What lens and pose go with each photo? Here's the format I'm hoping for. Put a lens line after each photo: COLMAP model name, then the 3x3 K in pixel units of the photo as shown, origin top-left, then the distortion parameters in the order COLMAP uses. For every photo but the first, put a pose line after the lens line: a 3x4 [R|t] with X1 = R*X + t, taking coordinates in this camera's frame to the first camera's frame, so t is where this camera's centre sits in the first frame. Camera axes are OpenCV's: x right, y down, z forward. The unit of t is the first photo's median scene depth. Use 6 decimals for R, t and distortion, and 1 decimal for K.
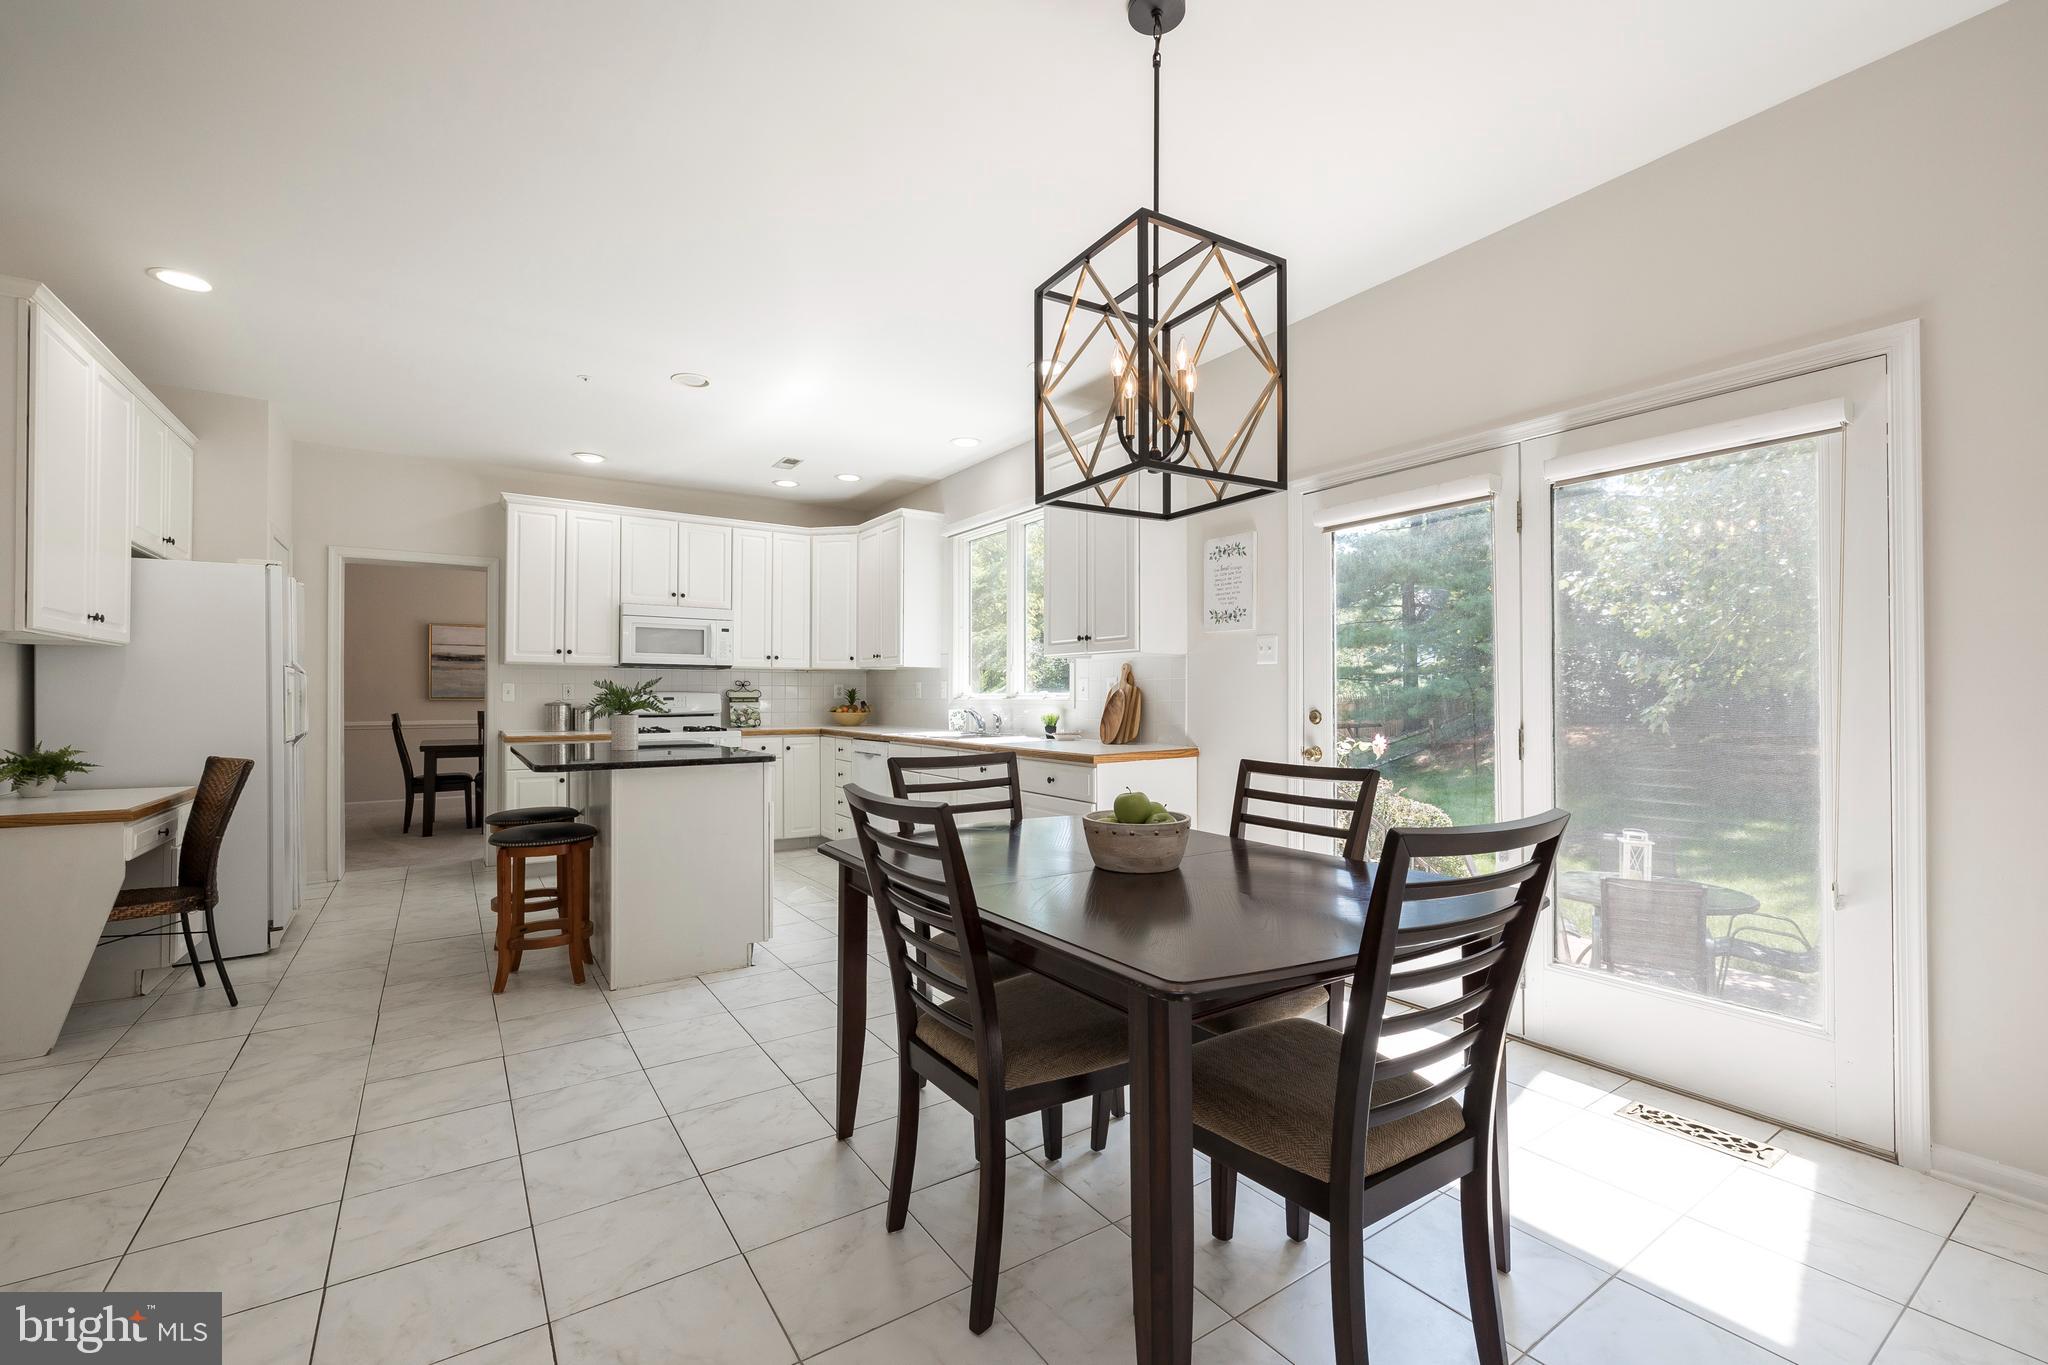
lens RADIAL K [[859.2, 0, 1024.7], [0, 859.2, 686.6], [0, 0, 1]] dist [0.000074, 0.000124]
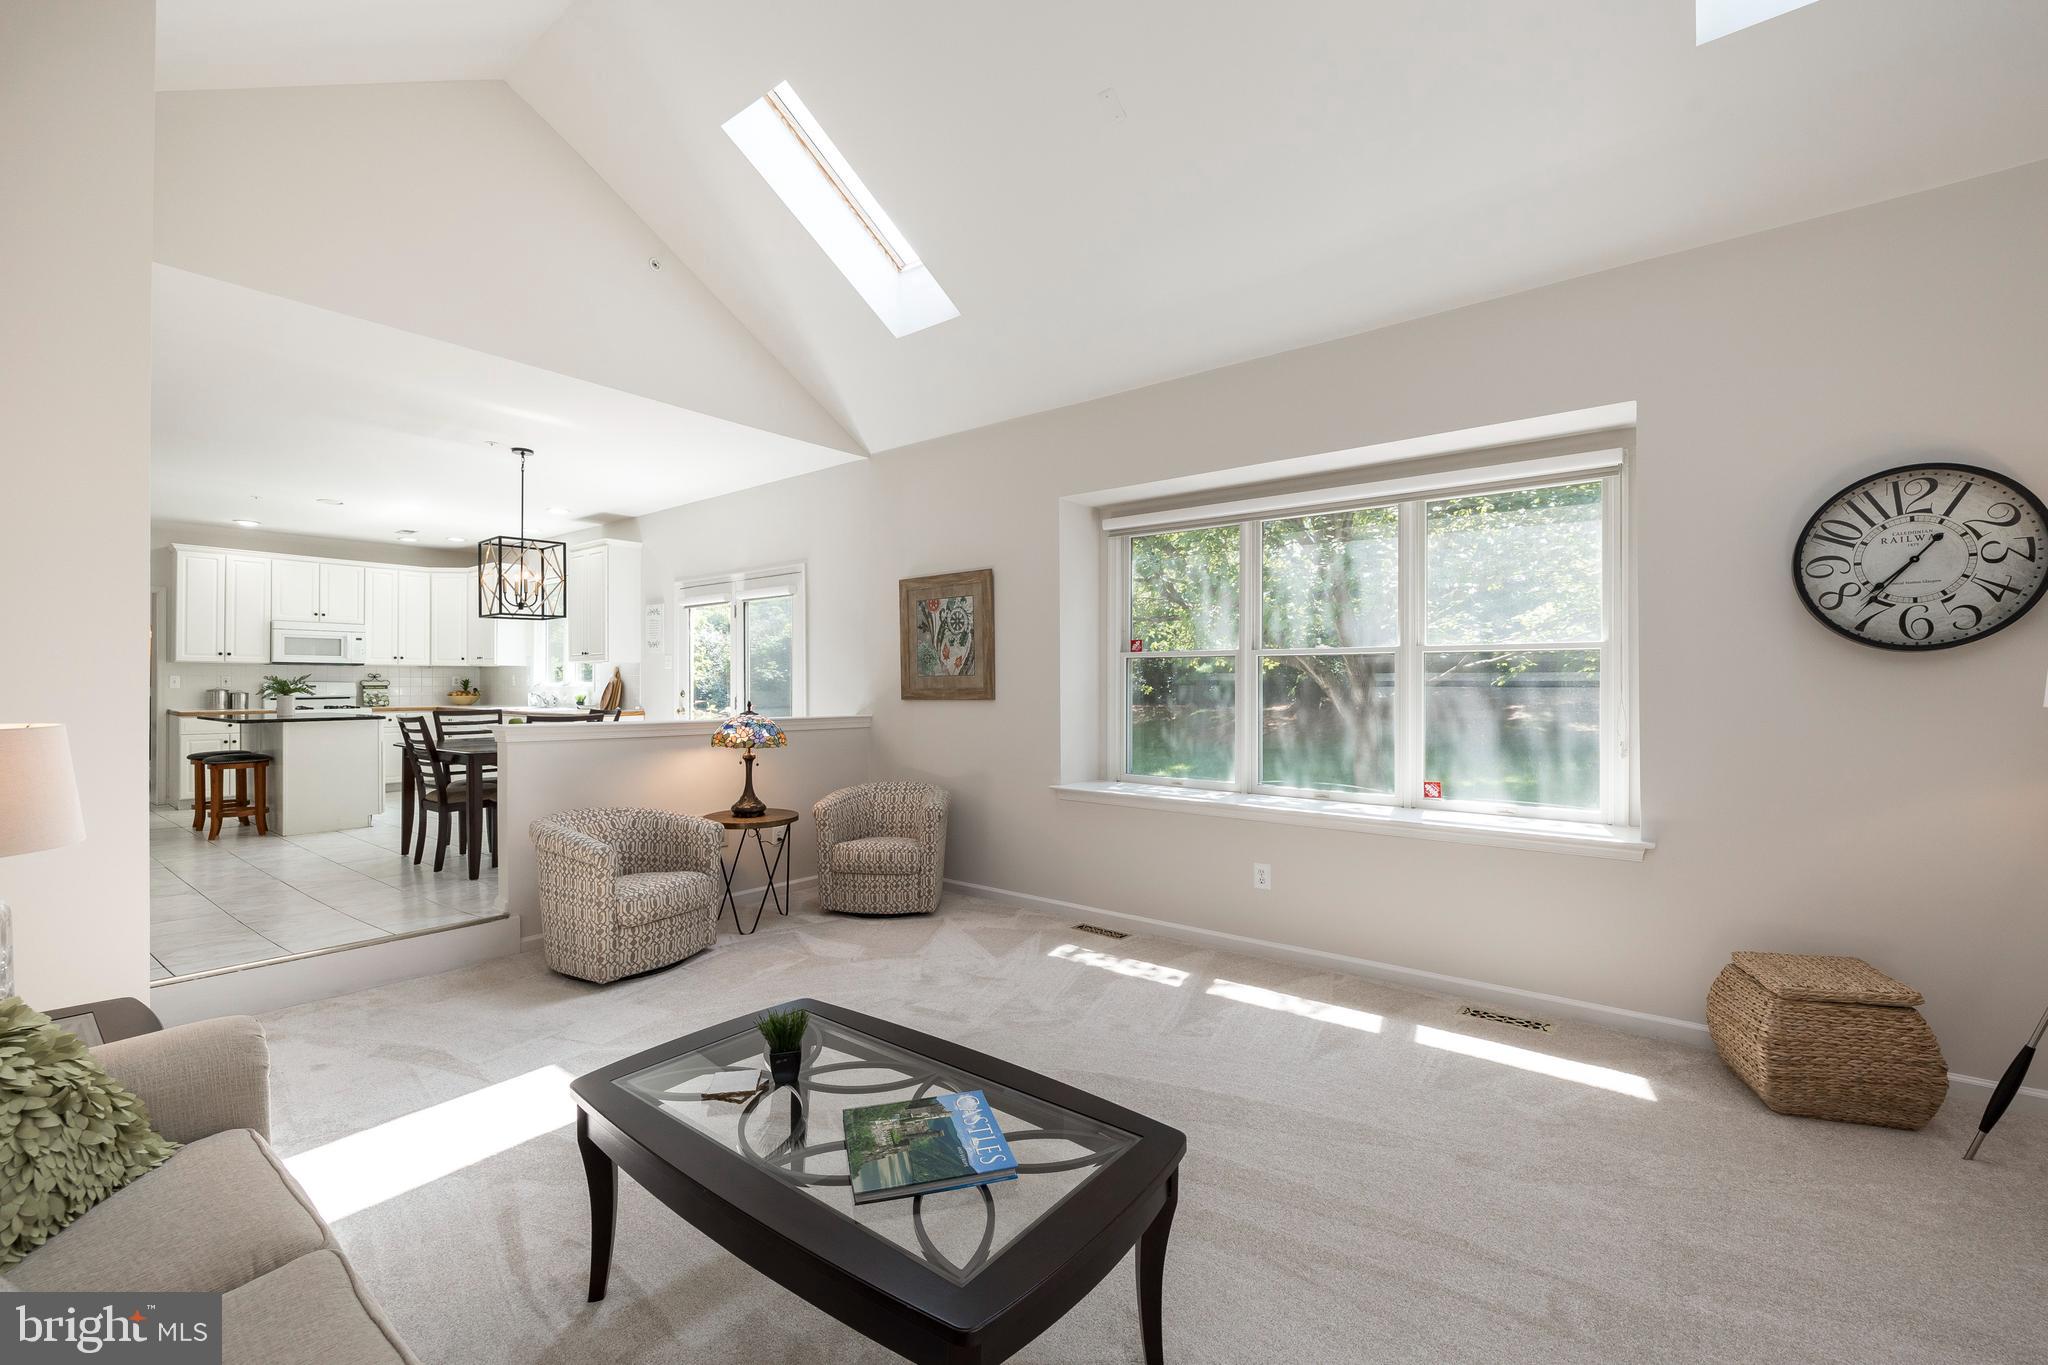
lens RADIAL K [[859.2, 0, 1033.5], [0, 859.2, 682.4], [0, 0, 1]] dist [0.000074, 0.000124]
pose [[0.949867, 0.000246, 0.312654, 0.296365], [-0.002742, 0.999968, 0.007543, -0.007088], [-0.312642, -0.008022, 0.949837, -0.778284]]
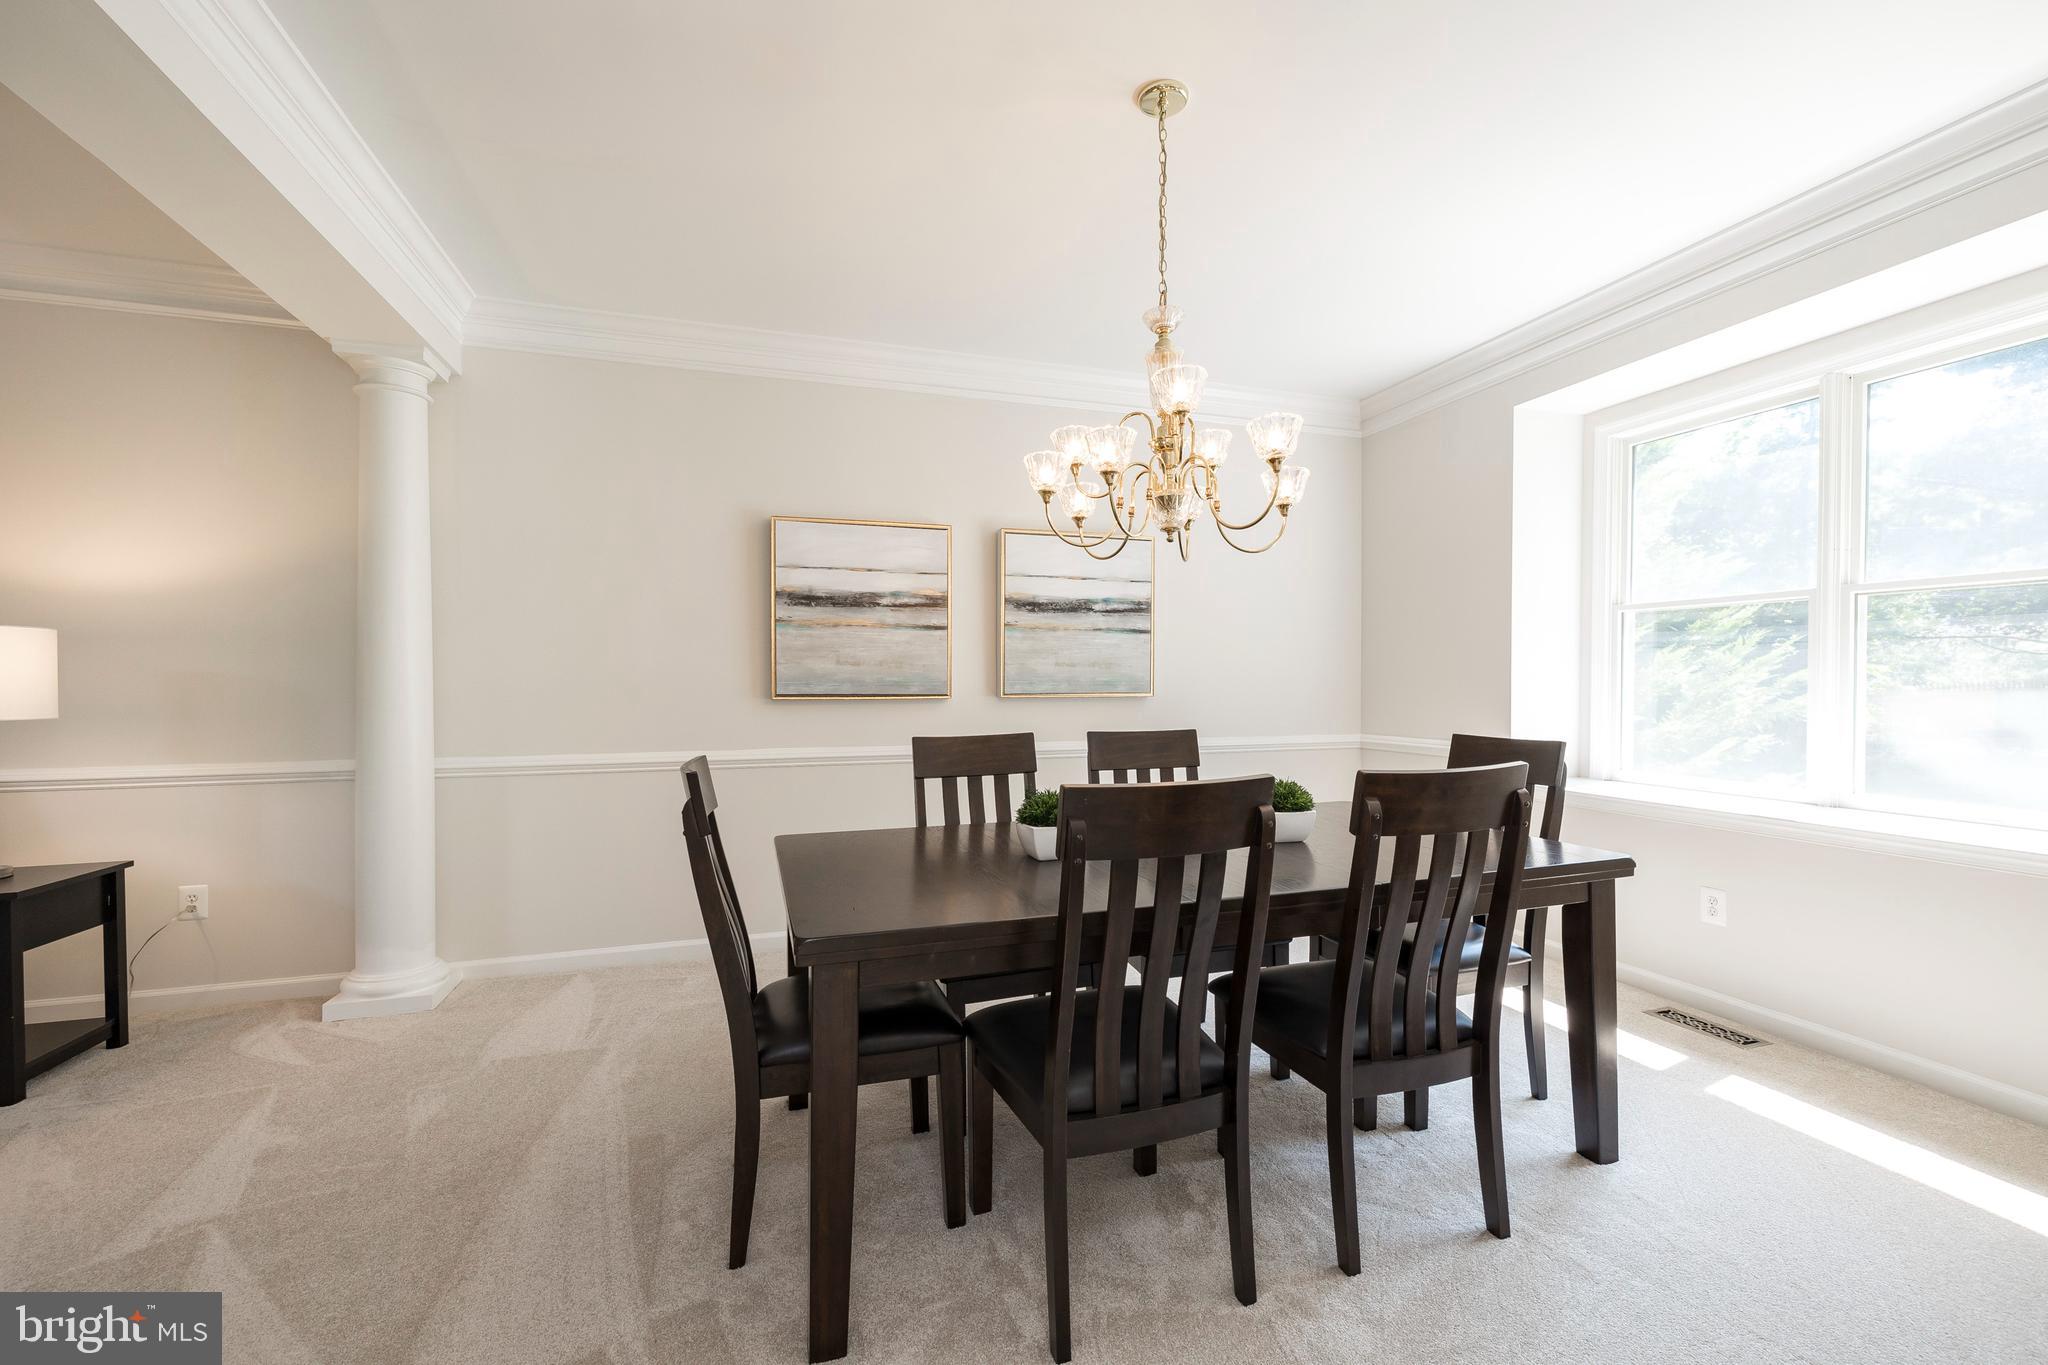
lens RADIAL K [[859.2, 0, 1022.5], [0, 859.2, 687.5], [0, 0, 1]] dist [0.000074, 0.000124]
pose [[0.959848, -0.003297, -0.280501, -0.699122], [0.006419, 0.999927, 0.010213, 0.010358], [0.280447, -0.011603, 0.959799, 0.962988]]
